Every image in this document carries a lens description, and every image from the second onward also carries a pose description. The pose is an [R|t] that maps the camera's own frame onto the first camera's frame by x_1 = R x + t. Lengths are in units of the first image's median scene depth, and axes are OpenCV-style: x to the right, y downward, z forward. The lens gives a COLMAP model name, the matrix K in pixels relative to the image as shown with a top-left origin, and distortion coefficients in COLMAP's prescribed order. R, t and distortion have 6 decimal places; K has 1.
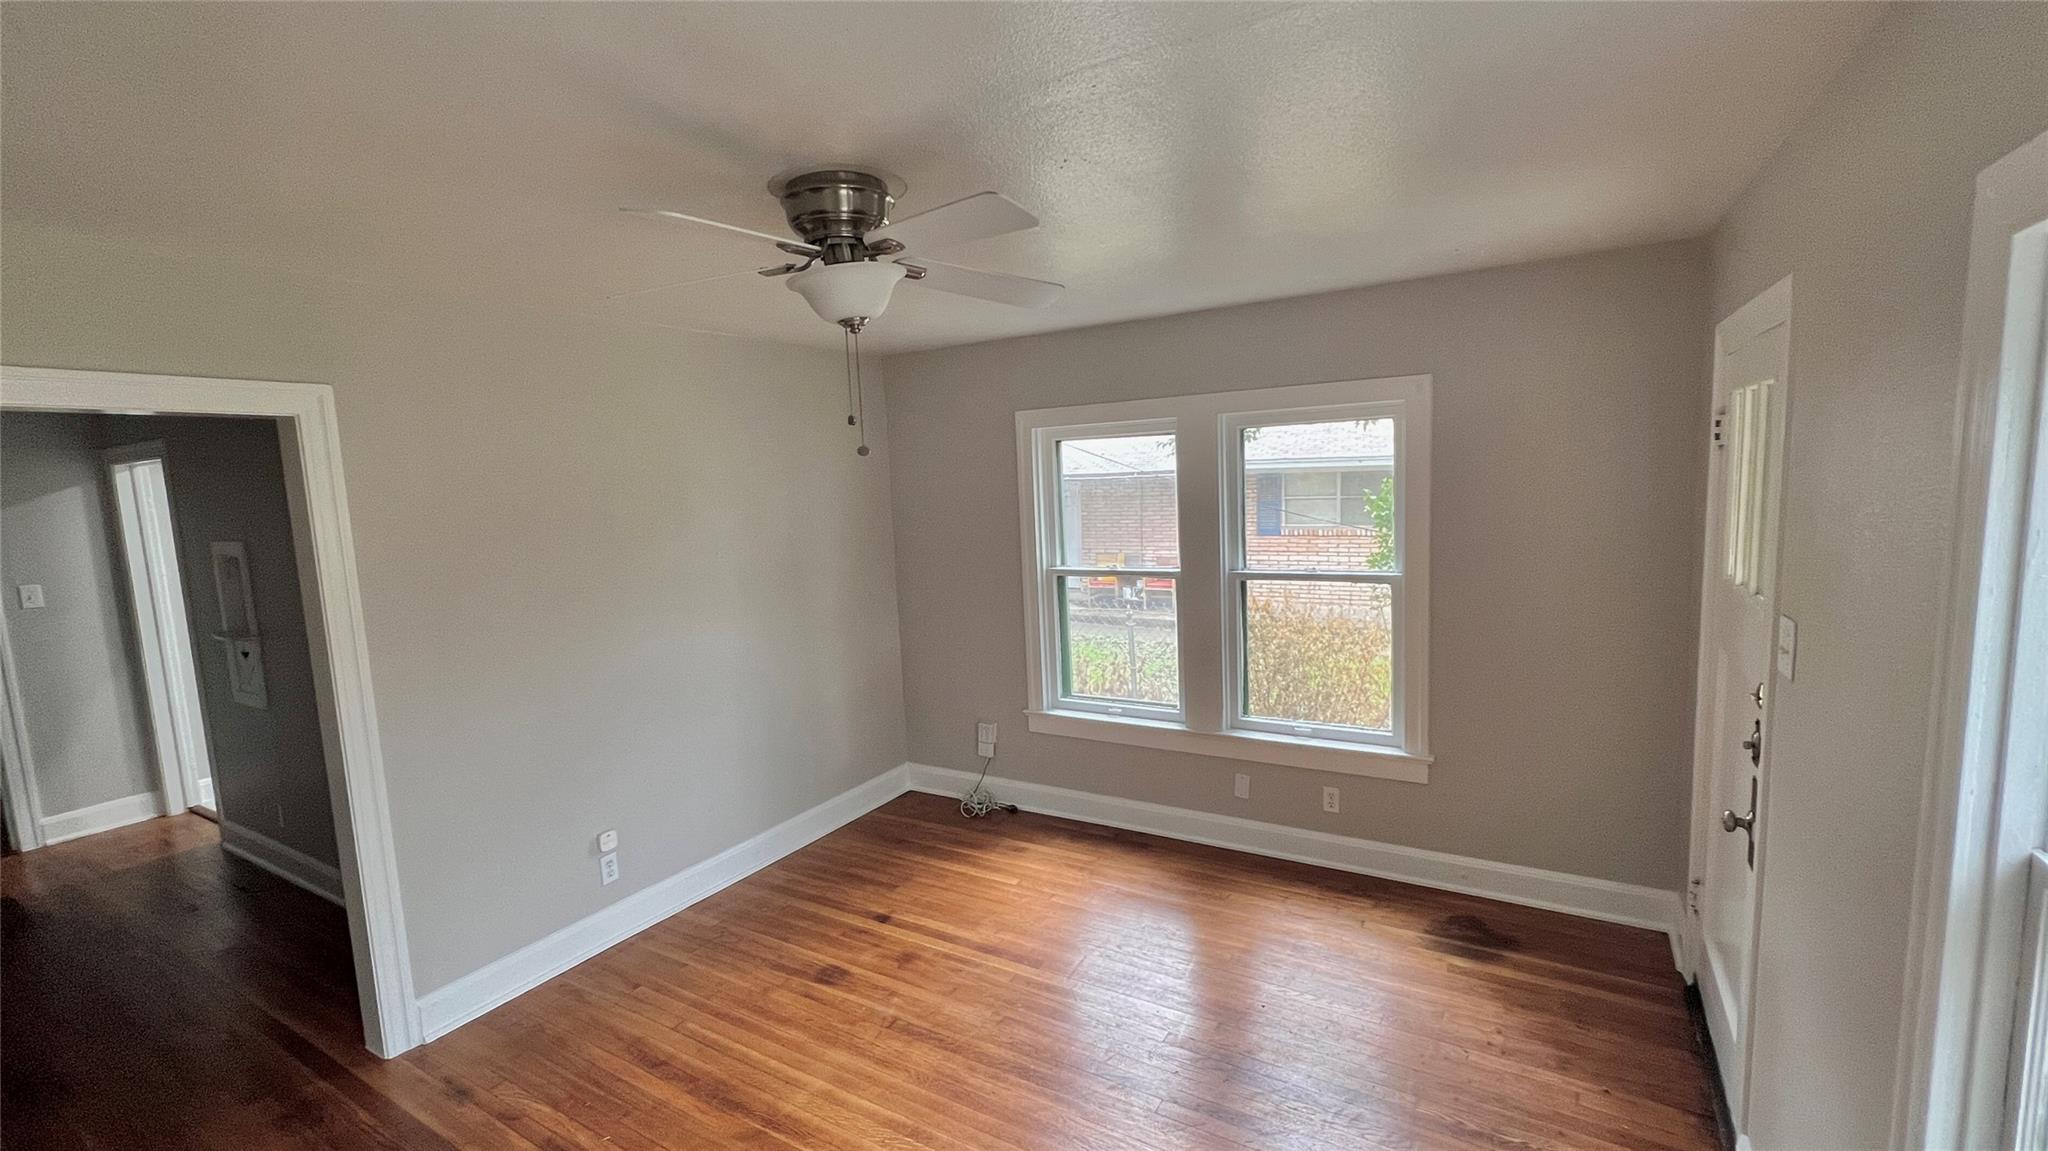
lens RADIAL K [[877.4, 0, 1041.8], [0, 877.4, 573.9], [0, 0, 1]] dist [-0.002501, 0.000528]
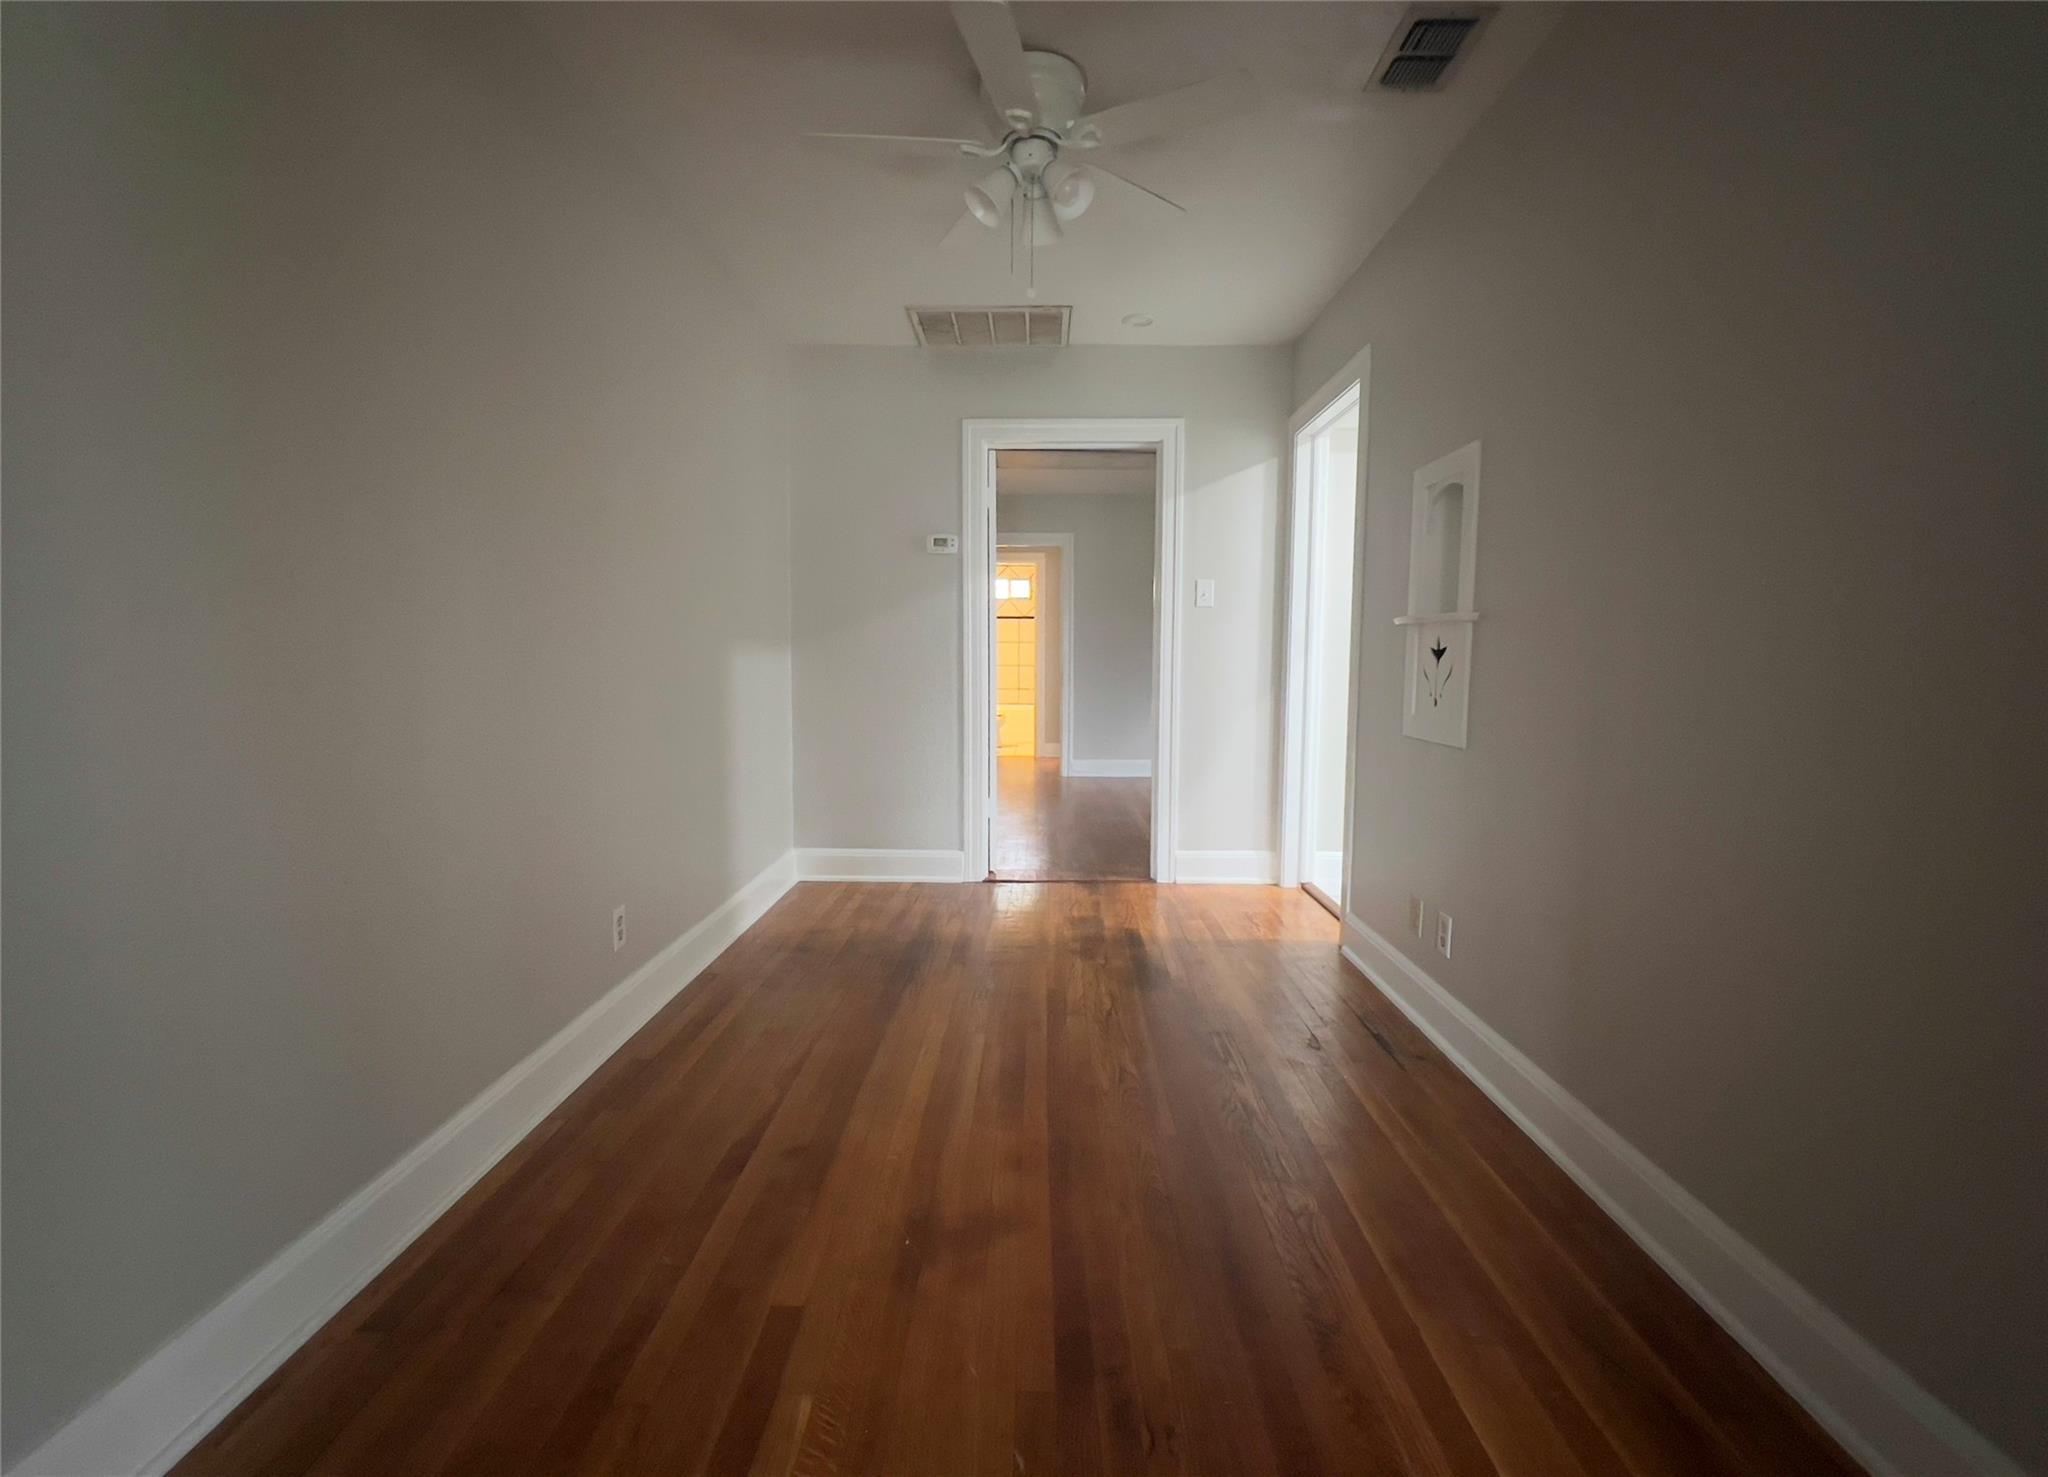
lens RADIAL K [[906.3, 0, 1024.3], [0, 906.3, 731.9], [0, 0, 1]] dist [-0.004382, -0.000019]
pose [[0.497306, 0.118545, -0.859438, -0.461208], [-0.127935, 0.989811, 0.062499, 0.126385], [0.858090, 0.078871, 0.507405, 0.405877]]
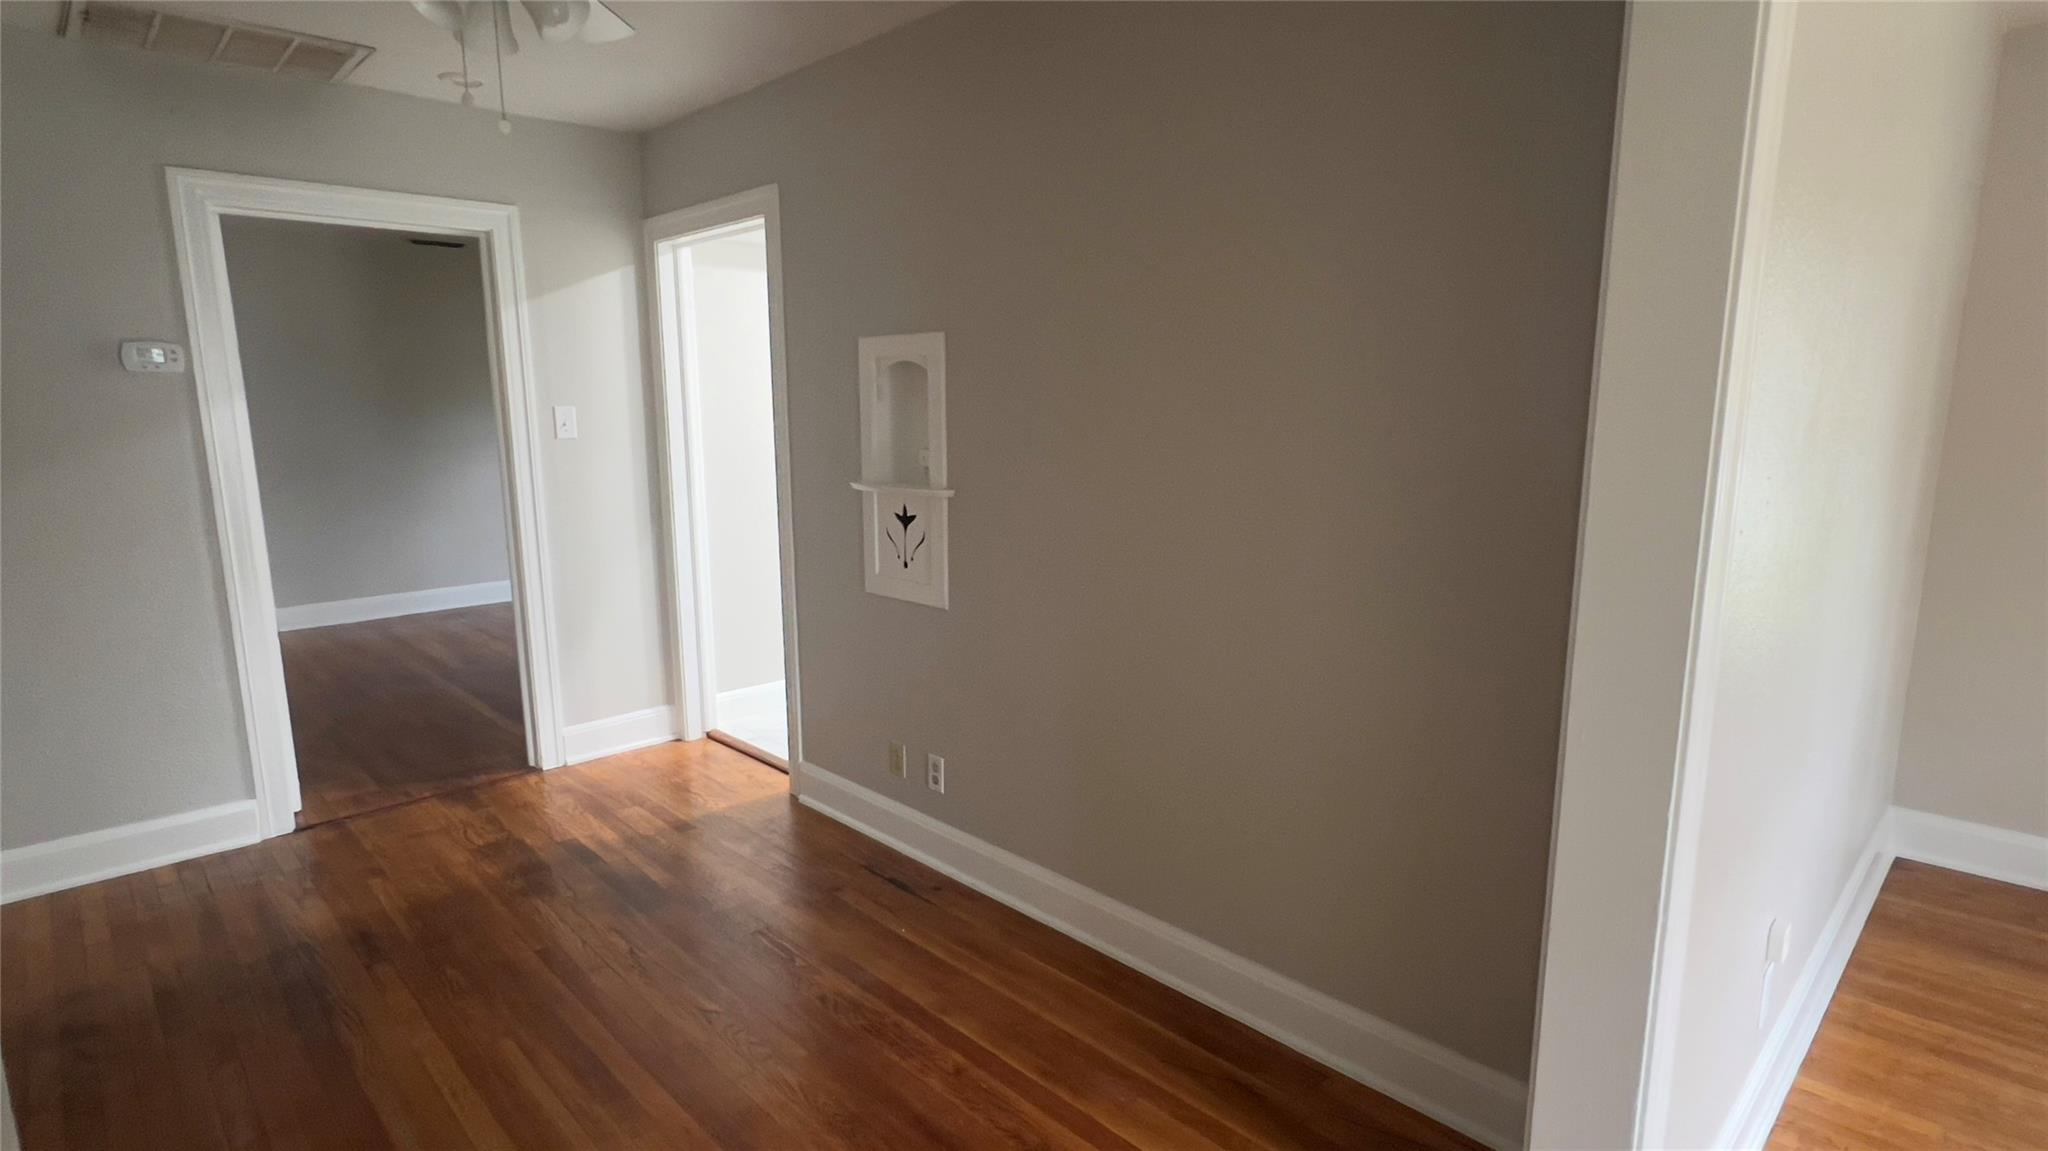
lens RADIAL K [[1046.8, 0, 1016.8], [0, 1046.8, 568.8], [0, 0, 1]] dist [-0.010470, 0.000826]
pose [[0.966020, 0.079911, -0.245803, -0.572276], [-0.065554, 0.995660, 0.066063, 0.064170], [0.250016, -0.047705, 0.967066, 0.255888]]
